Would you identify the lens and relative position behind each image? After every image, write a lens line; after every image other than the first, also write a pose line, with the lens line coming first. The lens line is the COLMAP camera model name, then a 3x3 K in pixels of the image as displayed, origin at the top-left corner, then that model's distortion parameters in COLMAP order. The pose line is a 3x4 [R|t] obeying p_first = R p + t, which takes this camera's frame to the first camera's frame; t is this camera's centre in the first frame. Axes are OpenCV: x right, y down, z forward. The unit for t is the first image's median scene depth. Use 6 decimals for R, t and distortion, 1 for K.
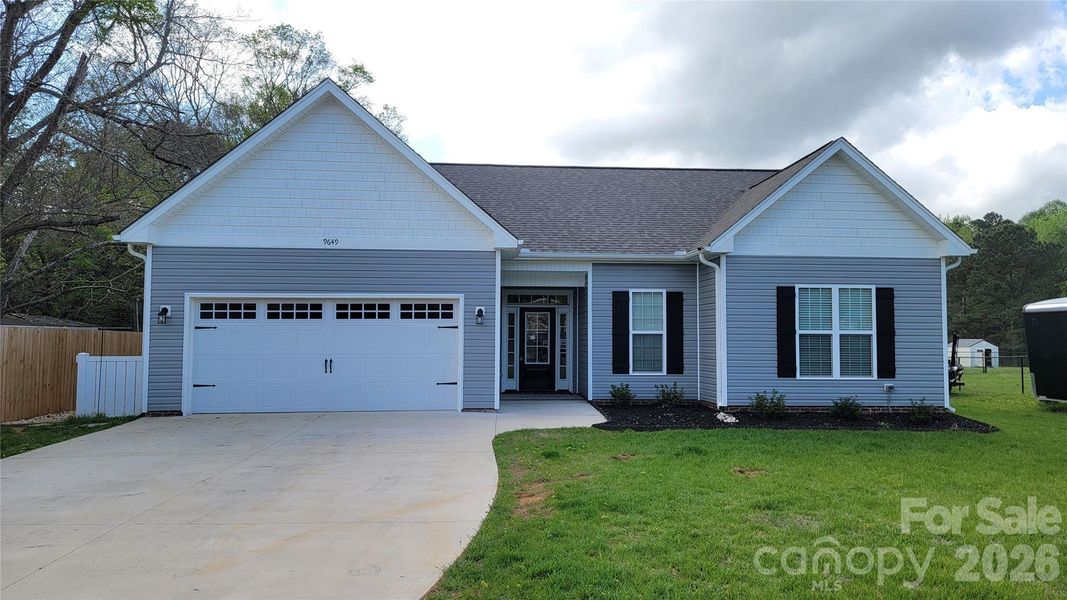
lens RADIAL K [[750.7, 0, 528.6], [0, 750.7, 296.8], [0, 0, 1]] dist [0.057438, -0.036532]
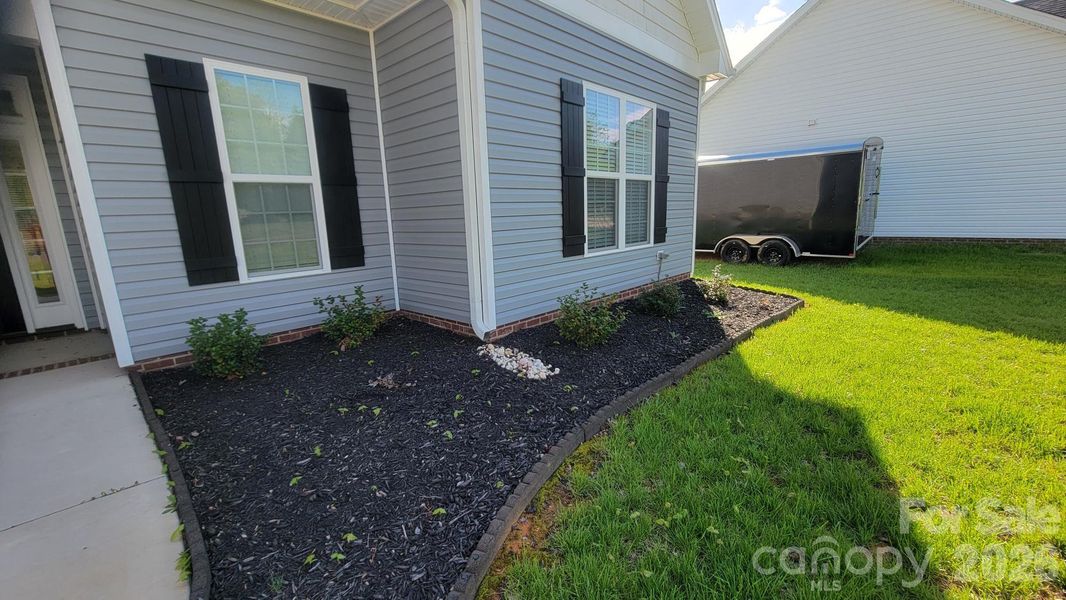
lens RADIAL K [[437.9, 0, 540.5], [0, 437.9, 294.2], [0, 0, 1]] dist [-0.004031, 0.001256]
pose [[0.721736, -0.158525, 0.673770, 0.098001], [-0.001598, 0.973036, 0.230648, 0.058653], [-0.692166, -0.167544, 0.702022, 0.777311]]
